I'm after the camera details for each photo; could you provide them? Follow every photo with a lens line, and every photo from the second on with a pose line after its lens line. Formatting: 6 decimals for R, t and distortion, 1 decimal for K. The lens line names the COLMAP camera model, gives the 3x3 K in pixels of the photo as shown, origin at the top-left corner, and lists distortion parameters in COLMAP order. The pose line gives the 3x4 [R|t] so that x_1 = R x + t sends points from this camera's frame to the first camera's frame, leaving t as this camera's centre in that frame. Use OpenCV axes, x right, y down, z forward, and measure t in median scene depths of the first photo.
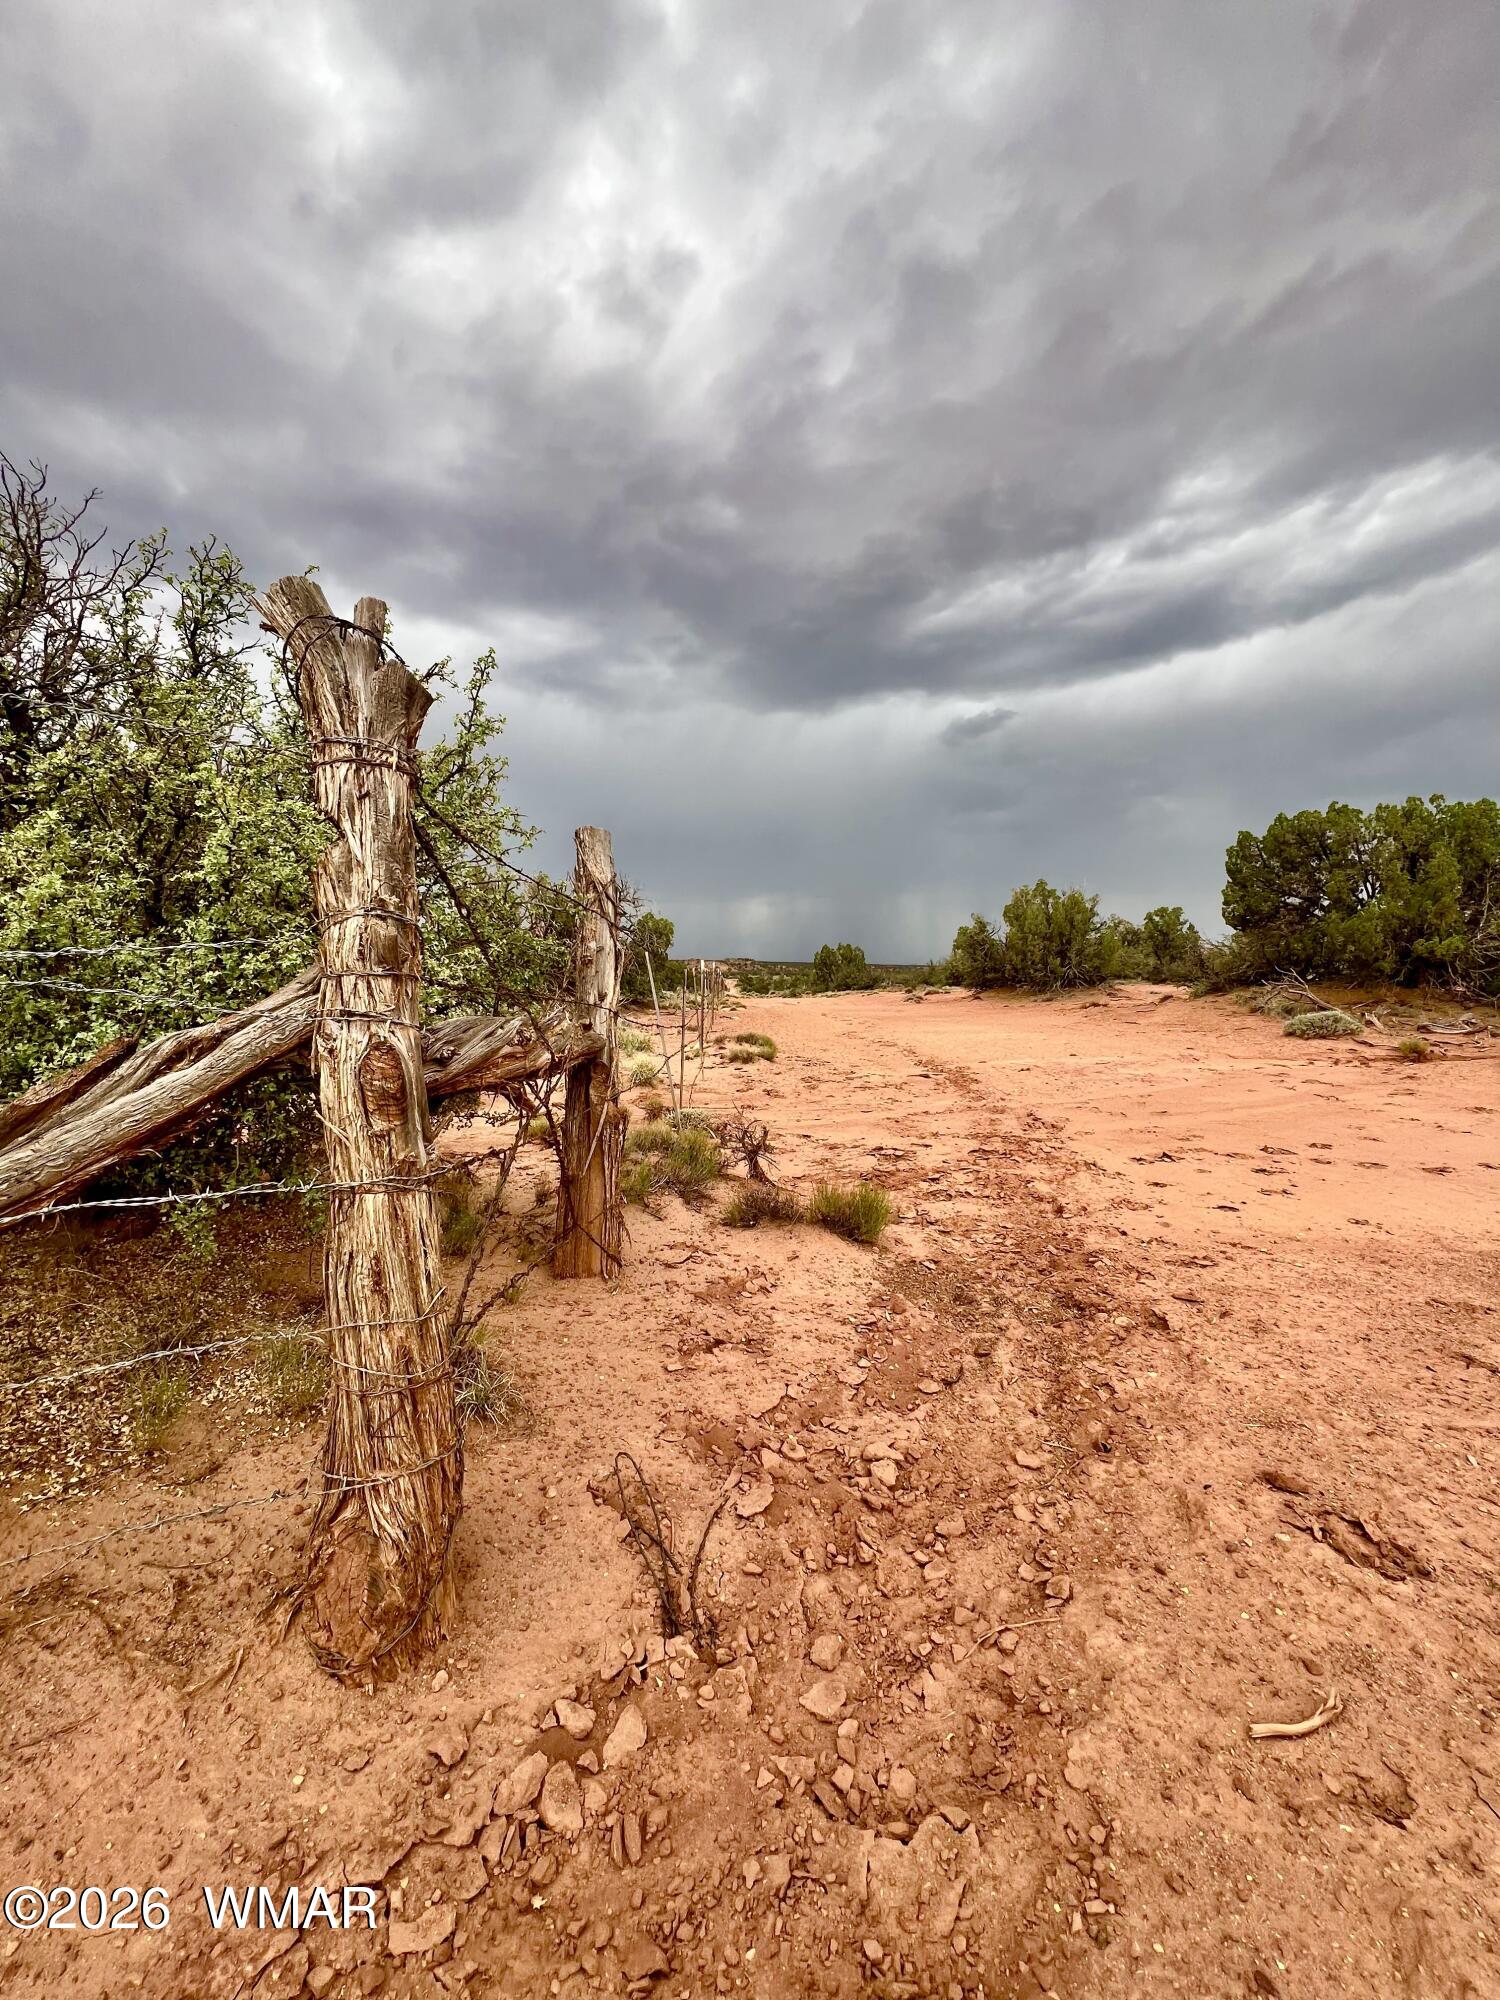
lens RADIAL K [[798.1, 0, 744.0], [0, 798.1, 1005.0], [0, 0, 1]] dist [0.001902, -0.000637]
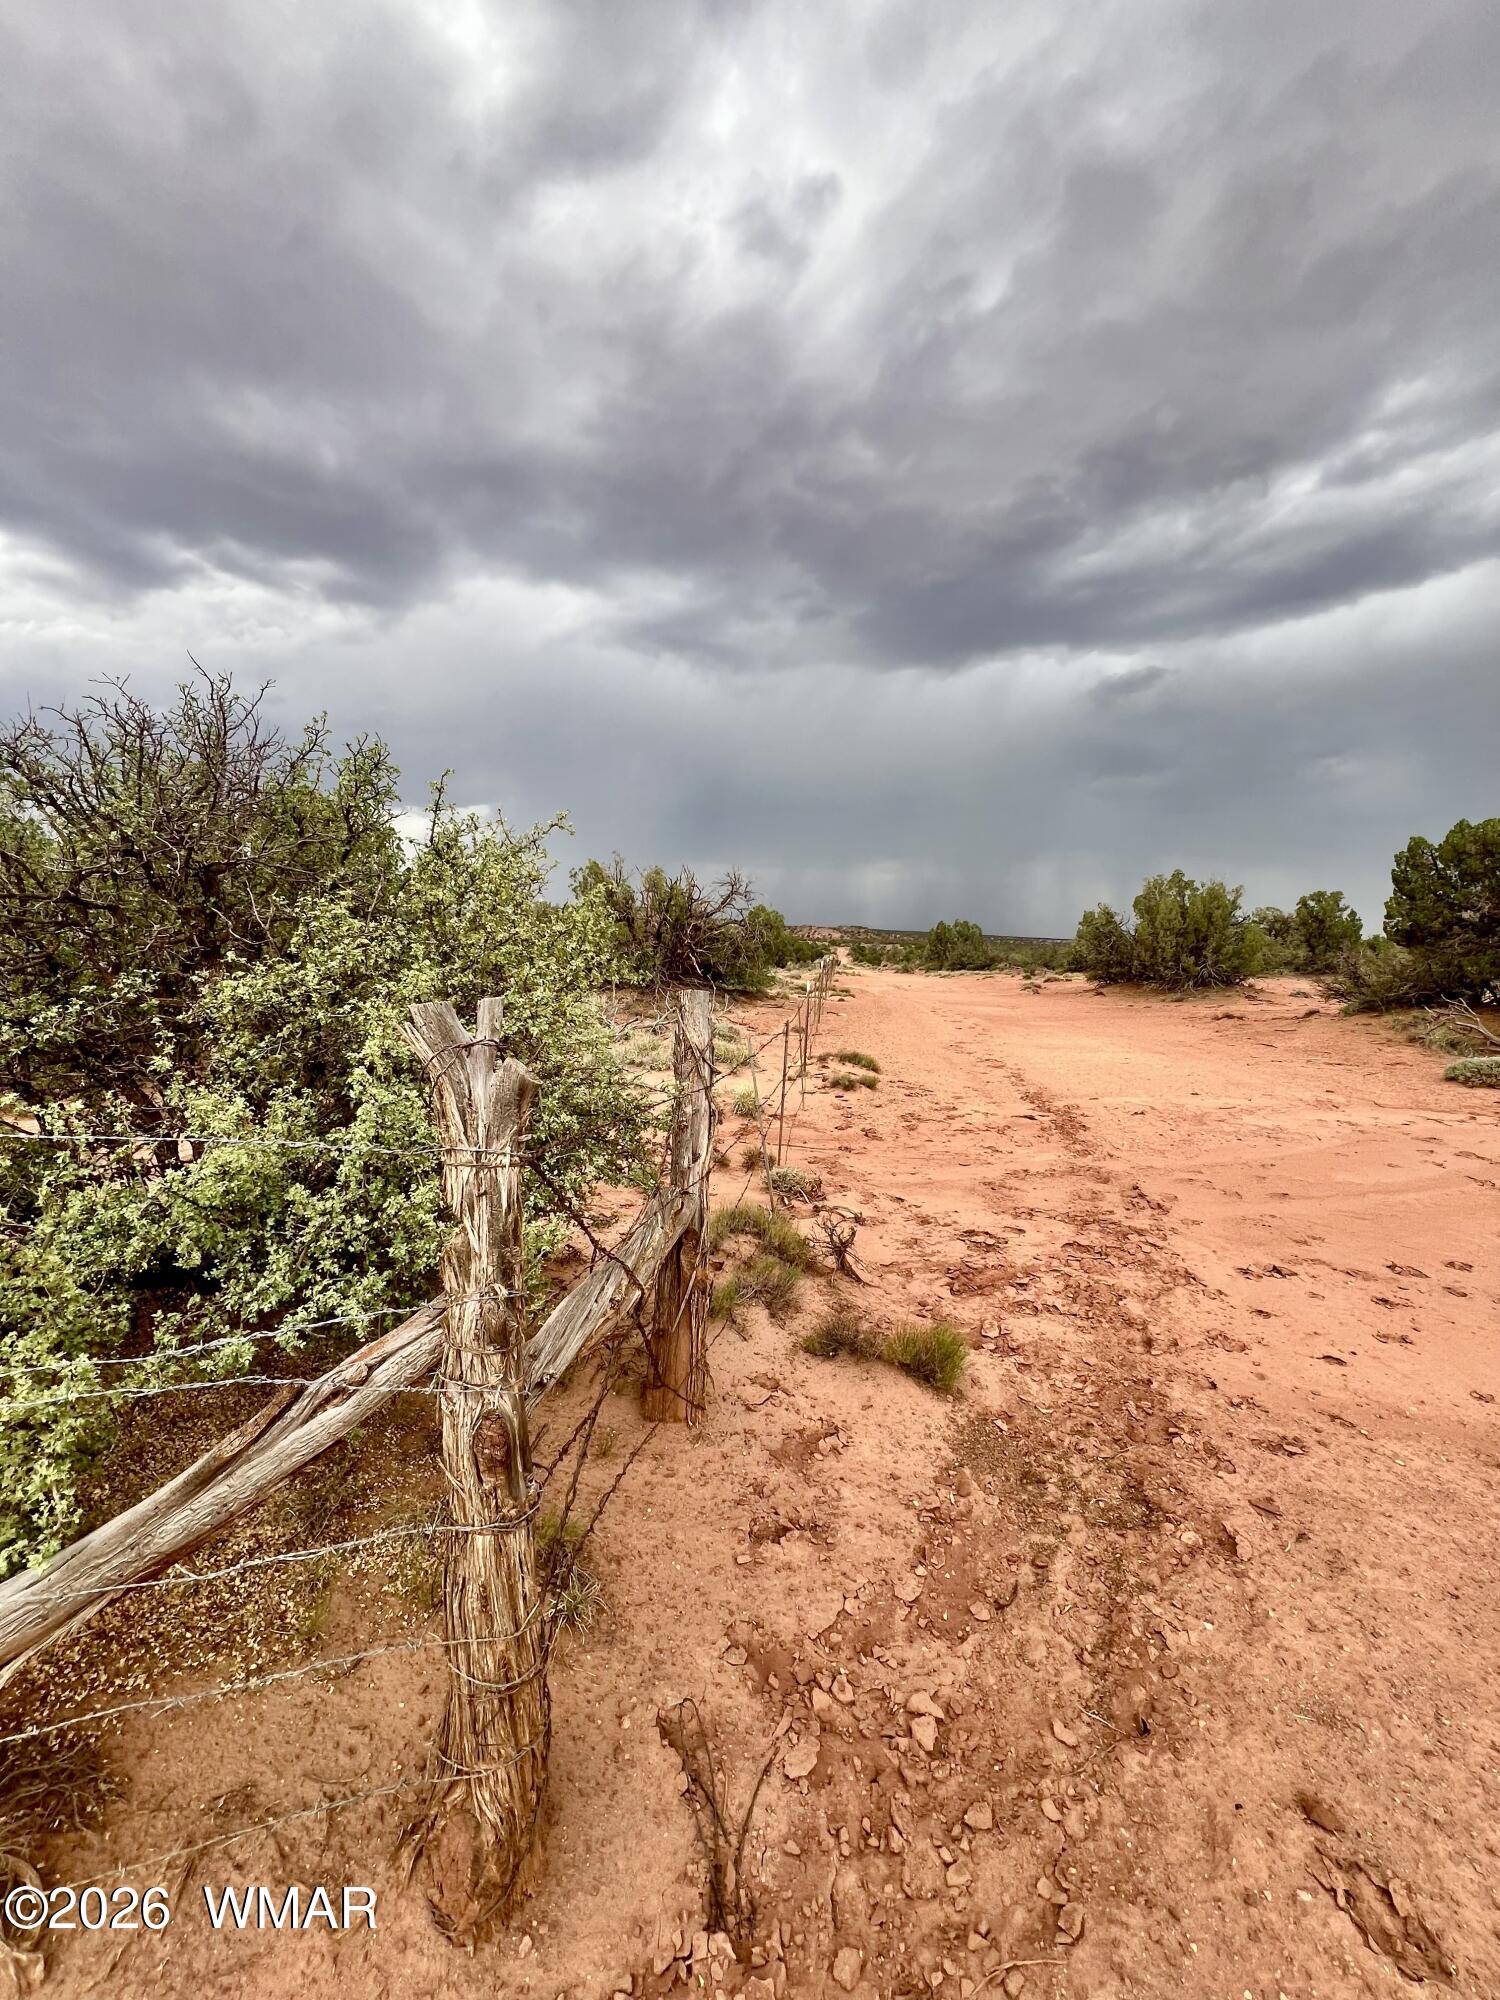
lens RADIAL K [[798.1, 0, 744.0], [0, 798.1, 1005.0], [0, 0, 1]] dist [0.001902, -0.000637]
pose [[0.989708, 0.041879, -0.136834, 0.039624], [-0.035284, 0.998112, 0.050271, -0.450604], [0.138681, -0.044926, 0.989318, -0.068882]]
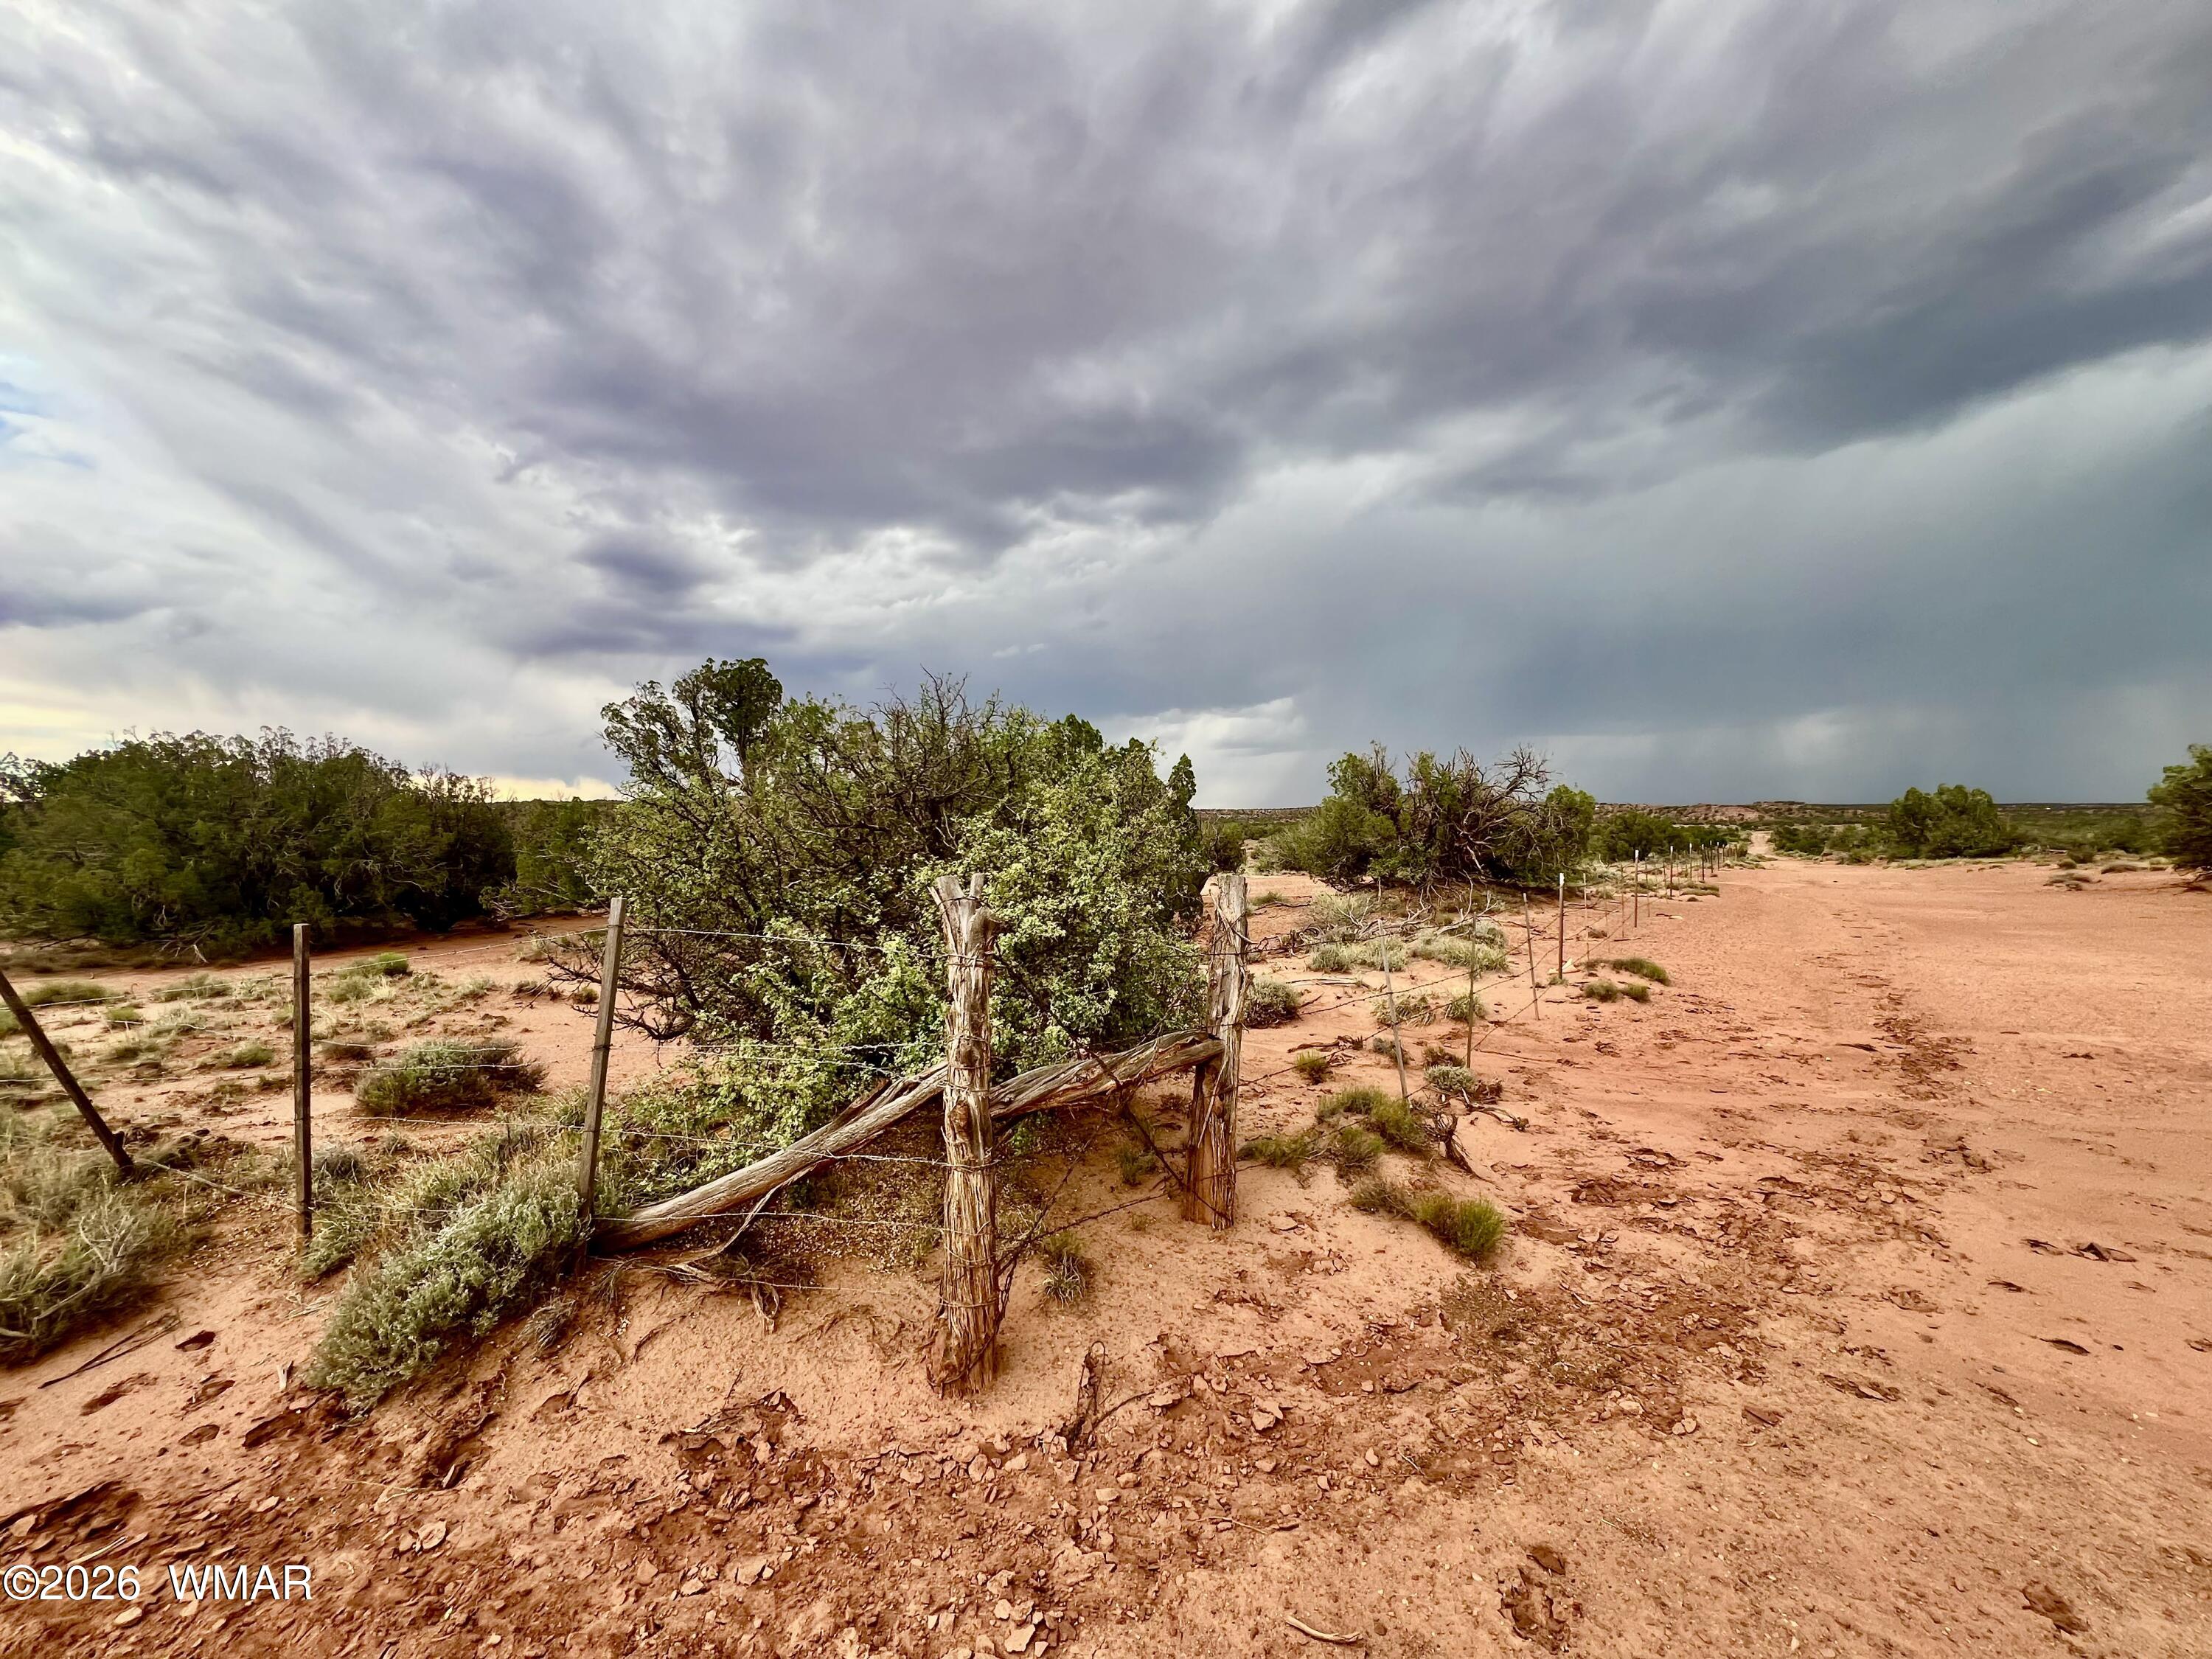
lens RADIAL K [[889.0, 0, 1106.0], [0, 889.0, 829.5], [0, 0, 1]] dist [-0.002107, 0.000056]
pose [[0.786352, -0.011797, -0.617667, 0.963721], [-0.007562, 0.999559, -0.028717, -0.444398], [0.617733, 0.027253, 0.785916, -0.478819]]
